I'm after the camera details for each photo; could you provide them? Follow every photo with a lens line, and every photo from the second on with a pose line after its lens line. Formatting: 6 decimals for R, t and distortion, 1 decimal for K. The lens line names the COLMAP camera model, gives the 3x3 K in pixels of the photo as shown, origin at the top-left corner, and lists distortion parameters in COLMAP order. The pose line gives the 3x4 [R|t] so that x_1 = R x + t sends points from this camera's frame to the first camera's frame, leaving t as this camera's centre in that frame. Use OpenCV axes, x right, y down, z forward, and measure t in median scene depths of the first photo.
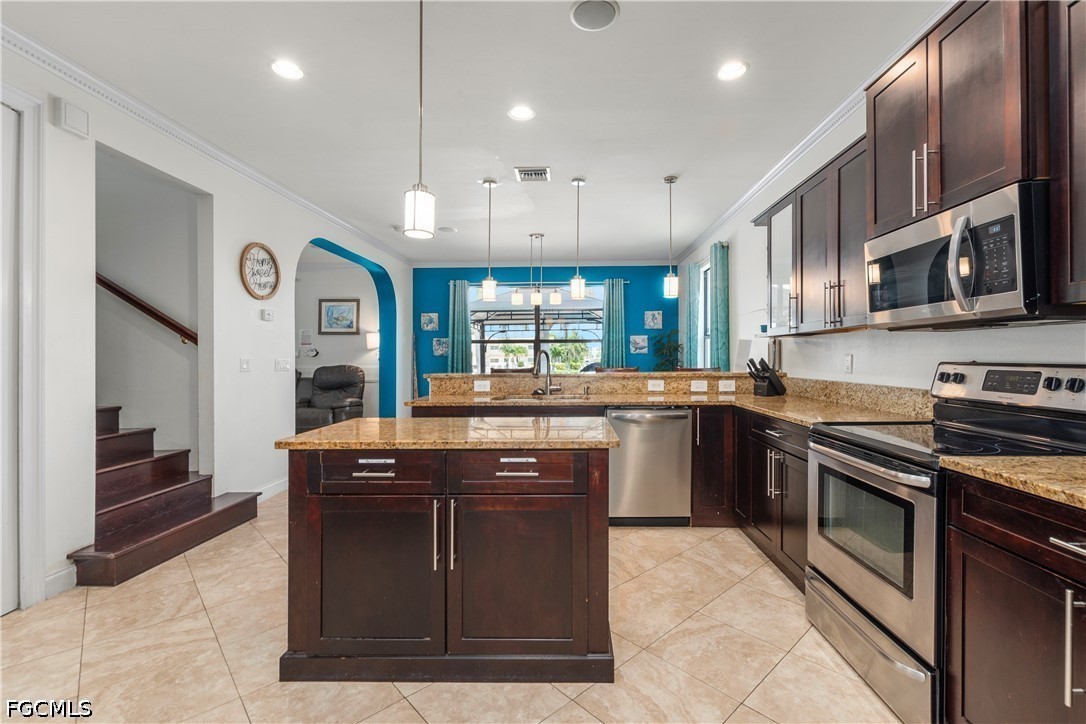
lens RADIAL K [[473.2, 0, 543.4], [0, 473.2, 355.2], [0, 0, 1]] dist [0.000625, -0.000059]
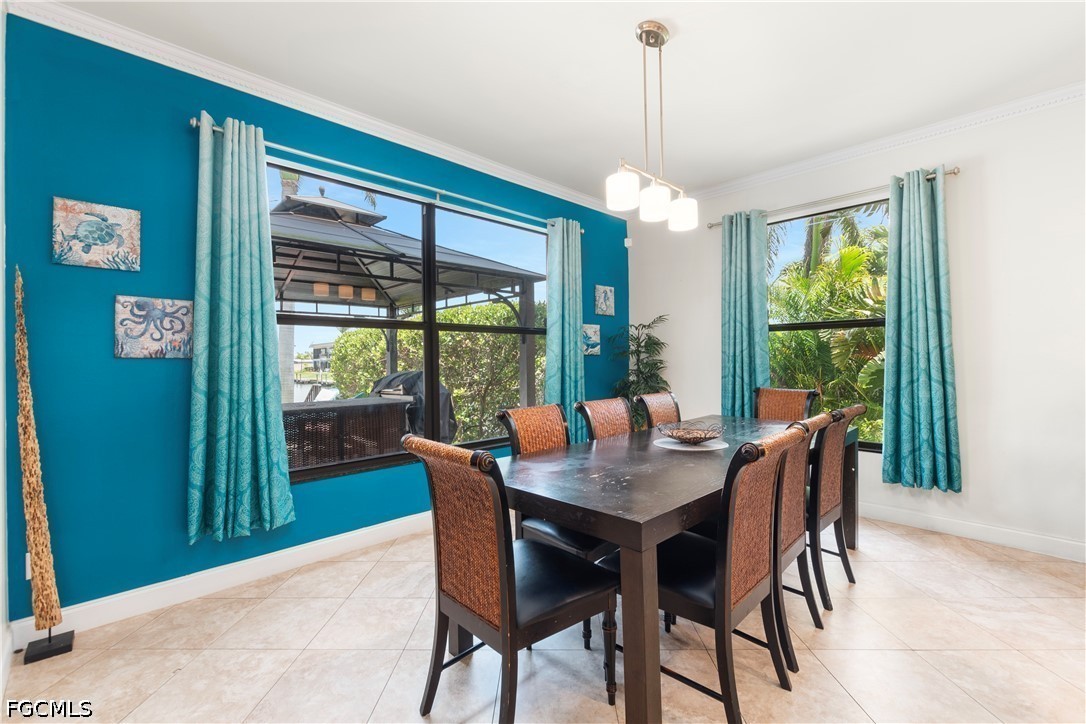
lens RADIAL K [[473.2, 0, 543.4], [0, 473.2, 355.2], [0, 0, 1]] dist [0.000625, -0.000059]
pose [[0.678661, 0.006552, 0.734422, -0.272006], [0.002218, 0.999937, -0.010970, 0.003515], [-0.734448, 0.009074, 0.678604, 0.631247]]
